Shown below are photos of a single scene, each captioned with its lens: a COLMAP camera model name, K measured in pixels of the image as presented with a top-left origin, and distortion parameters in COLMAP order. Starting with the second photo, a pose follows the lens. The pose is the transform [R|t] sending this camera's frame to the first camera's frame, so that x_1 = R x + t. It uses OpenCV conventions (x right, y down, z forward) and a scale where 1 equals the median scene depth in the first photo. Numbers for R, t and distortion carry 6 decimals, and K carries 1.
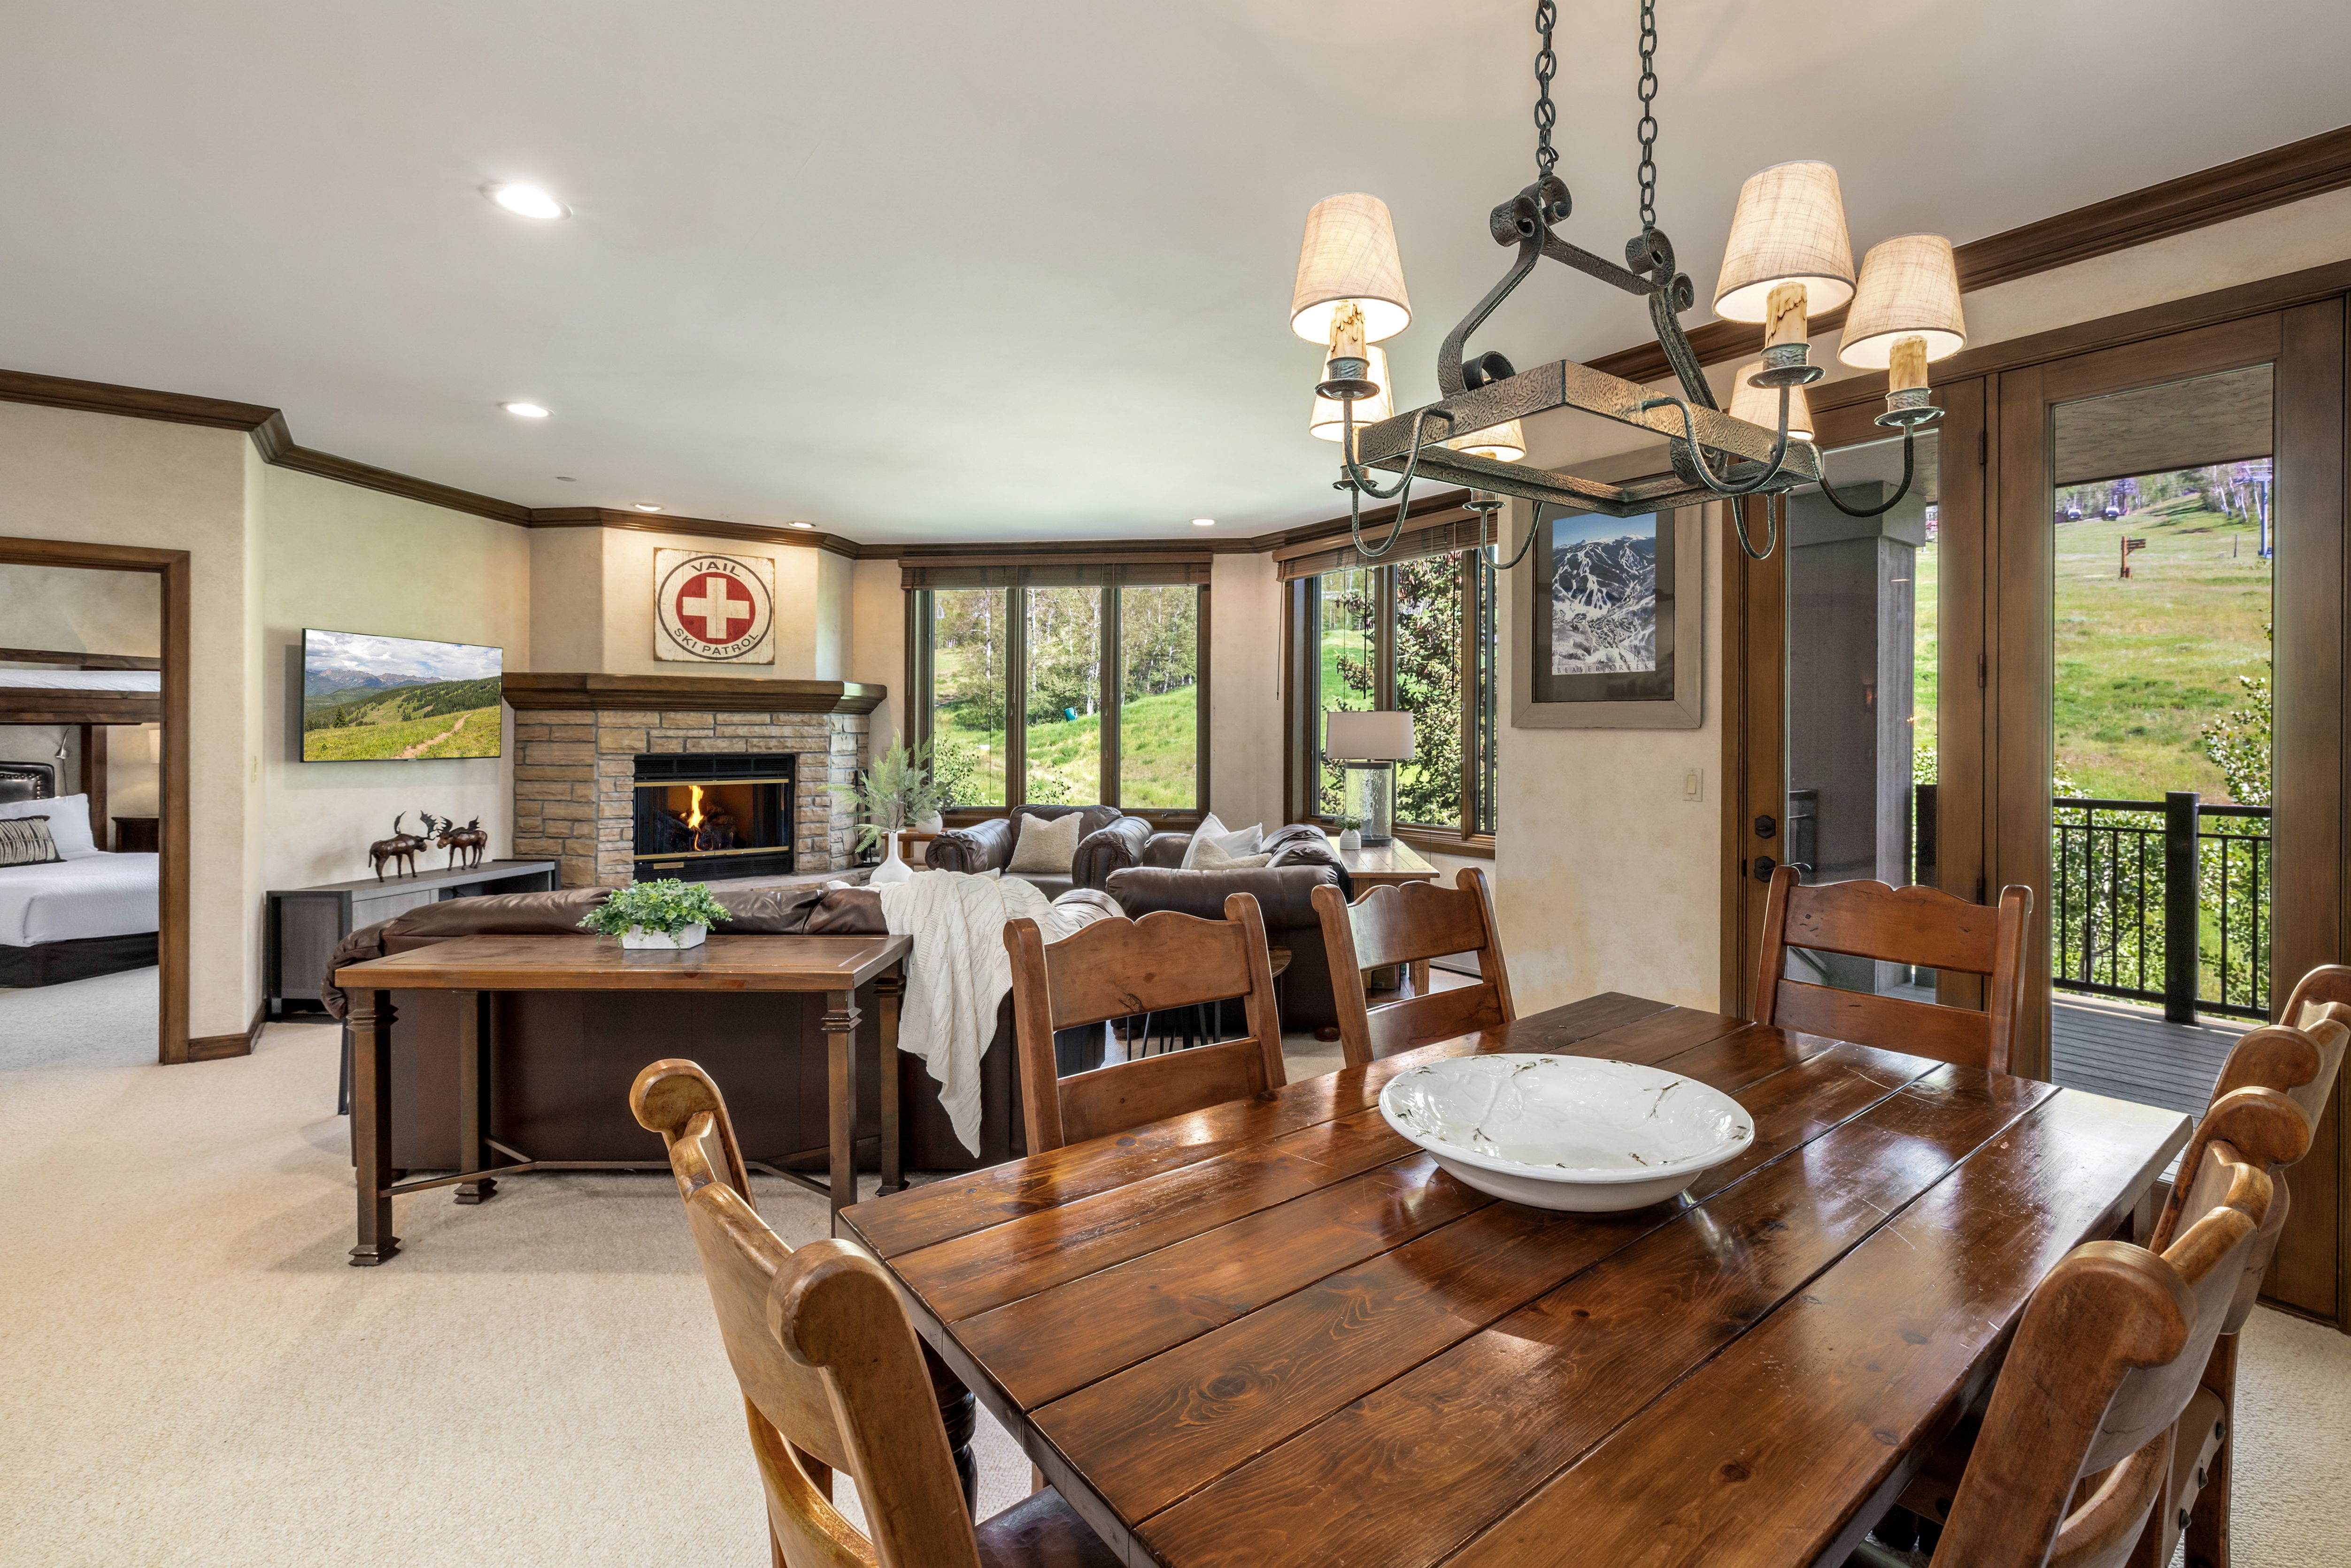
lens RADIAL K [[1020.3, 0, 1181.5], [0, 1020.3, 736.0], [0, 0, 1]] dist [0.001561, 0.000376]
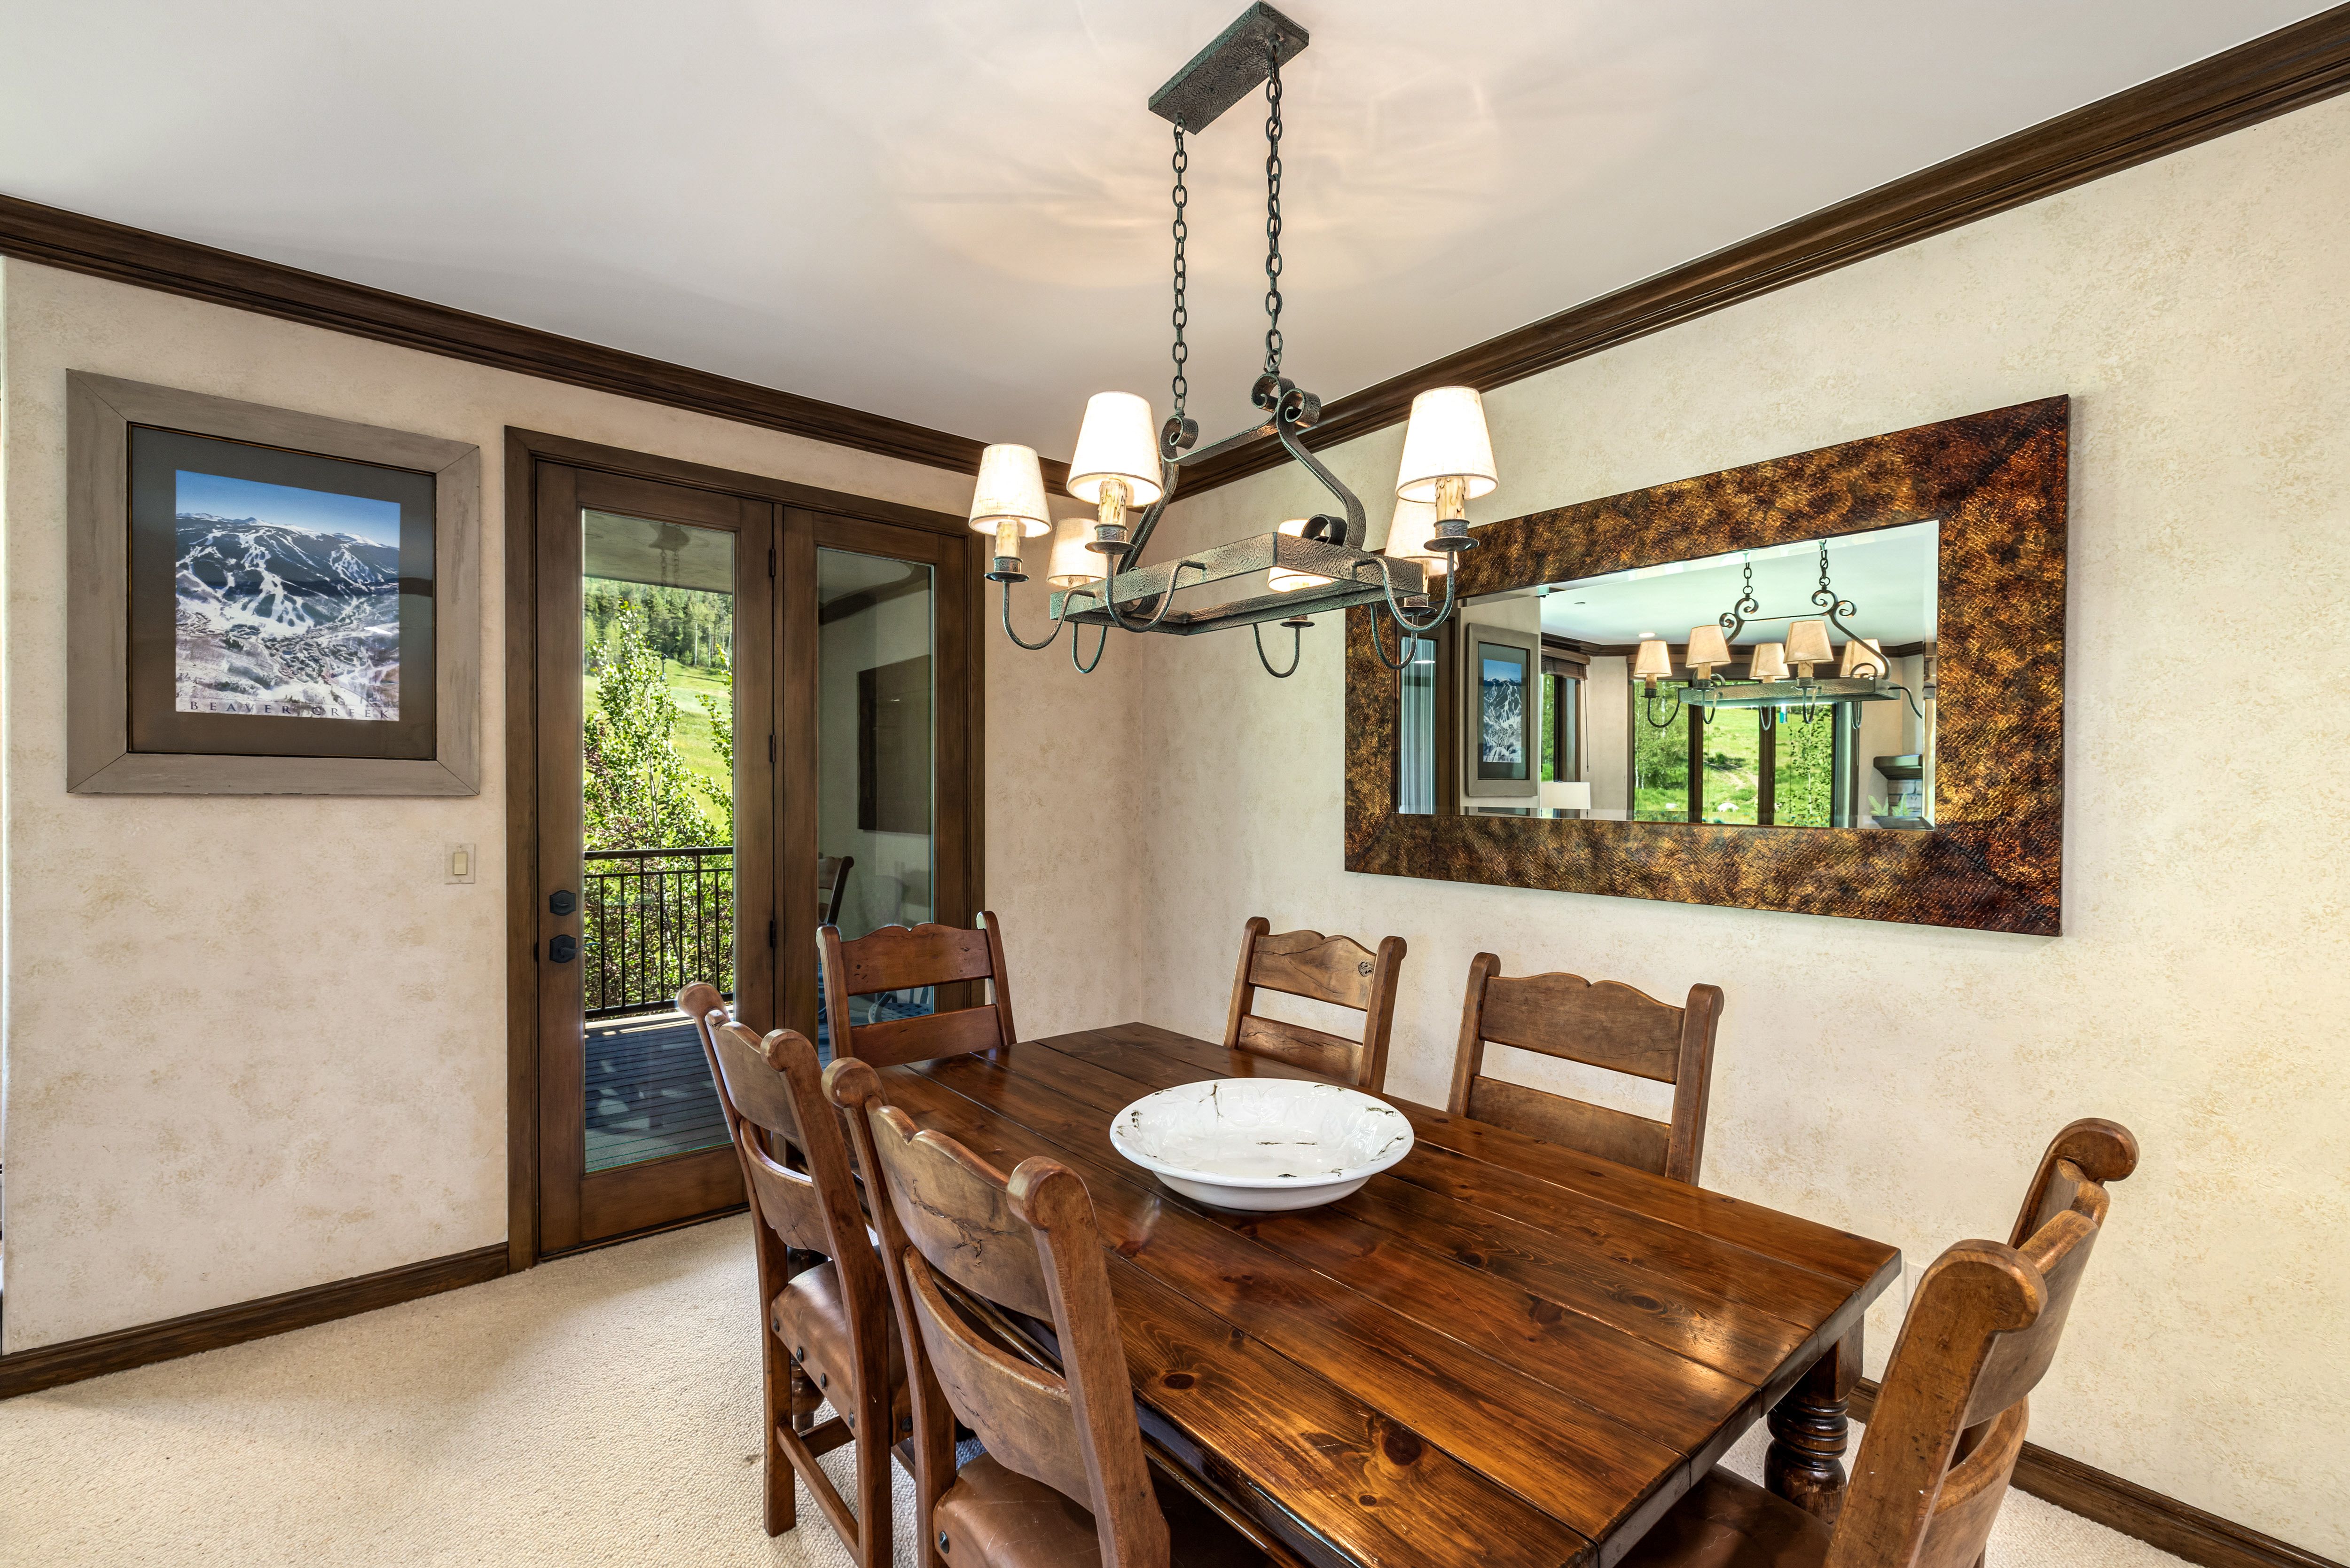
lens RADIAL K [[1020.0, 0, 1166.0], [0, 1020.0, 799.9], [0, 0, 1]] dist [0.001561, 0.000376]
pose [[-0.031423, -0.004009, 0.999498, -0.322894], [0.003869, 0.999984, 0.004133, -0.004789], [-0.999499, 0.003997, -0.031407, 0.432655]]
